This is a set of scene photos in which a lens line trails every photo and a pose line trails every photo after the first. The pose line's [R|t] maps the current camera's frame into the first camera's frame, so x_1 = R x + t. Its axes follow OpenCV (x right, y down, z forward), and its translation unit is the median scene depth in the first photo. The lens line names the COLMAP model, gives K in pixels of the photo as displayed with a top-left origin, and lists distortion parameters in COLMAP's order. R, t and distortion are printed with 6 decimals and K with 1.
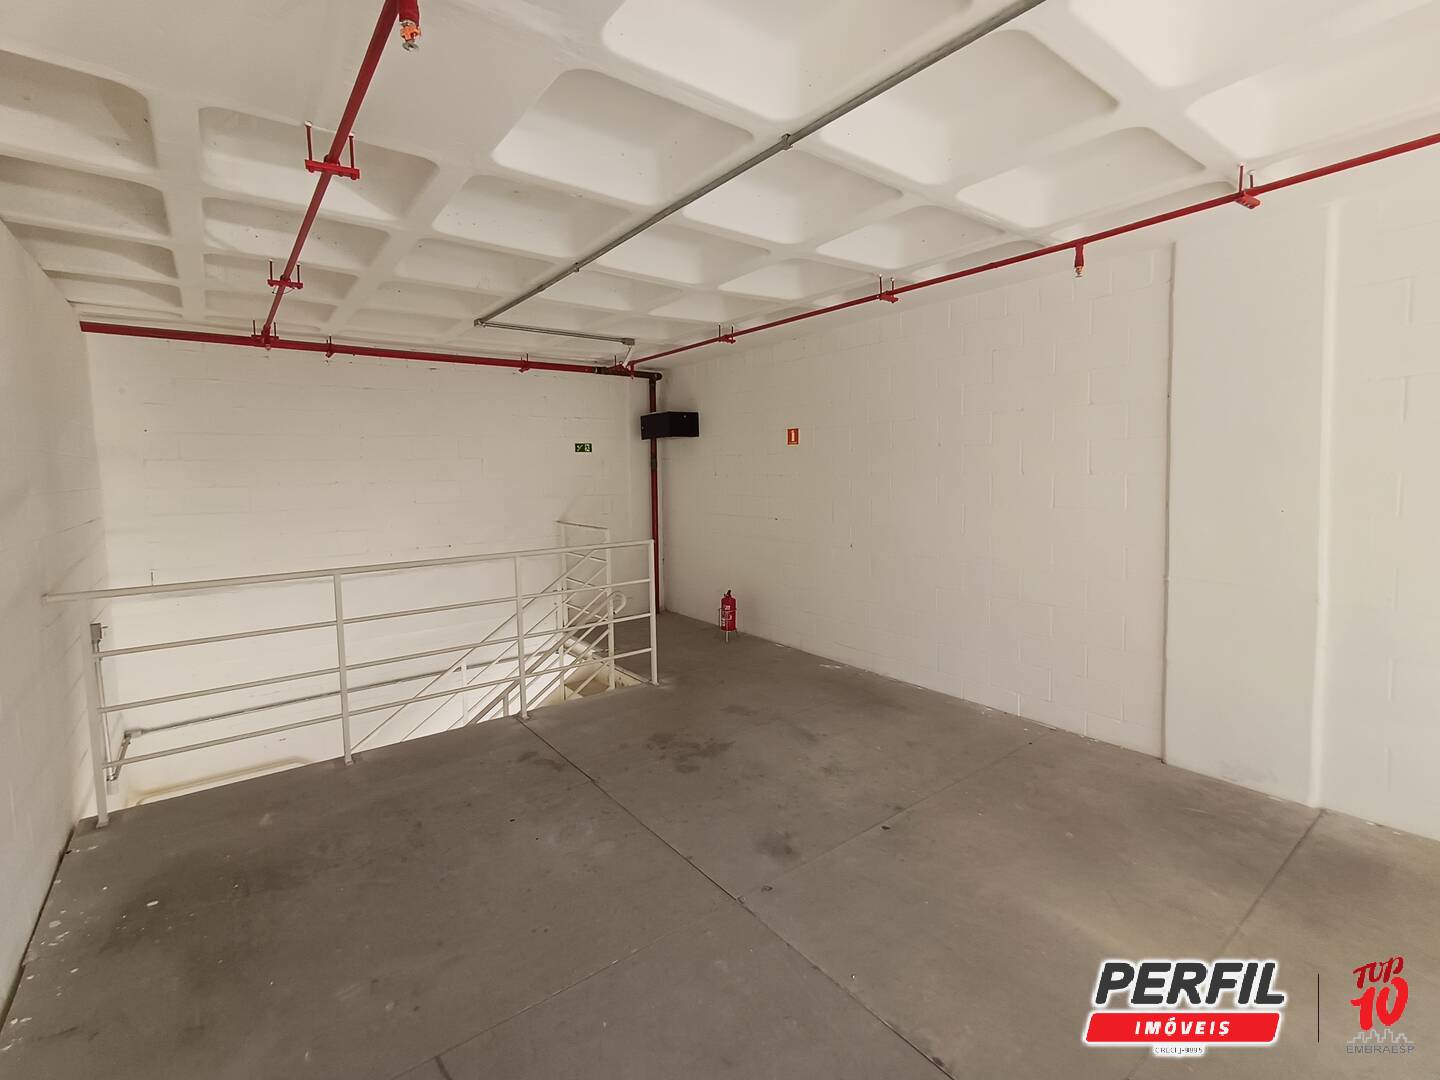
lens RADIAL K [[661.4, 0, 728.3], [0, 661.4, 515.8], [0, 0, 1]] dist [0.000771, -0.001037]
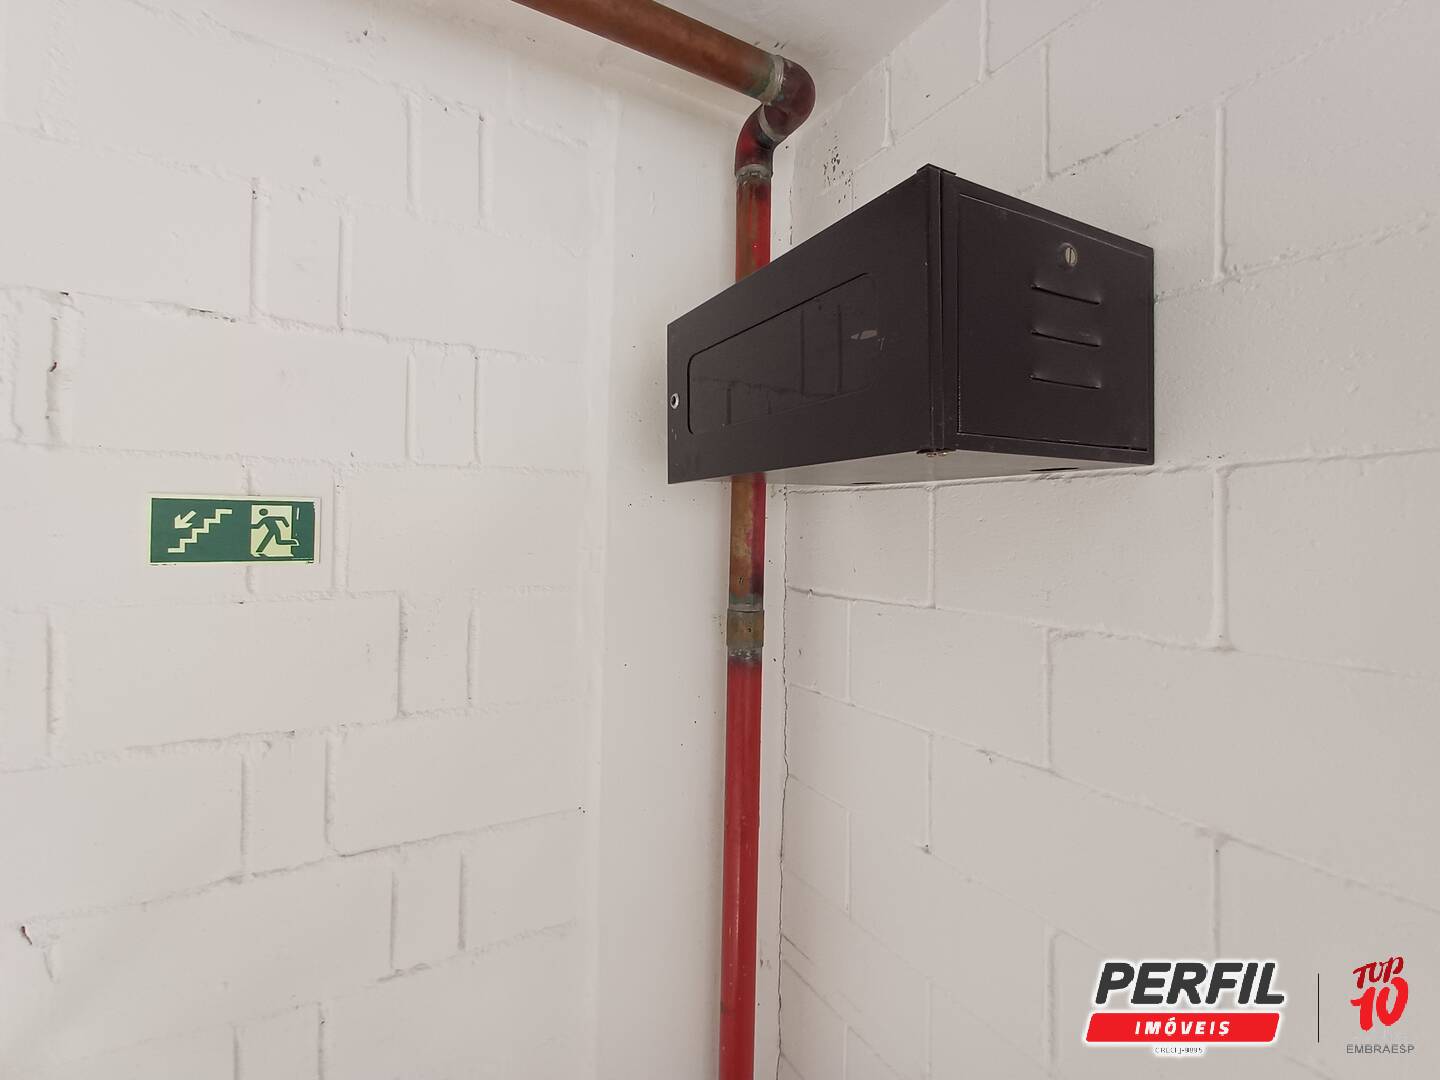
lens RADIAL K [[668.4, 0, 720.0], [0, 668.4, 540.0], [0, 0, 1]] dist [0.000776, 0.008707]
pose [[0.988726, 0.030408, -0.146614, -0.172947], [-0.040472, 0.996988, -0.066153, -0.164737], [0.144161, 0.071341, 0.986979, 1.512181]]
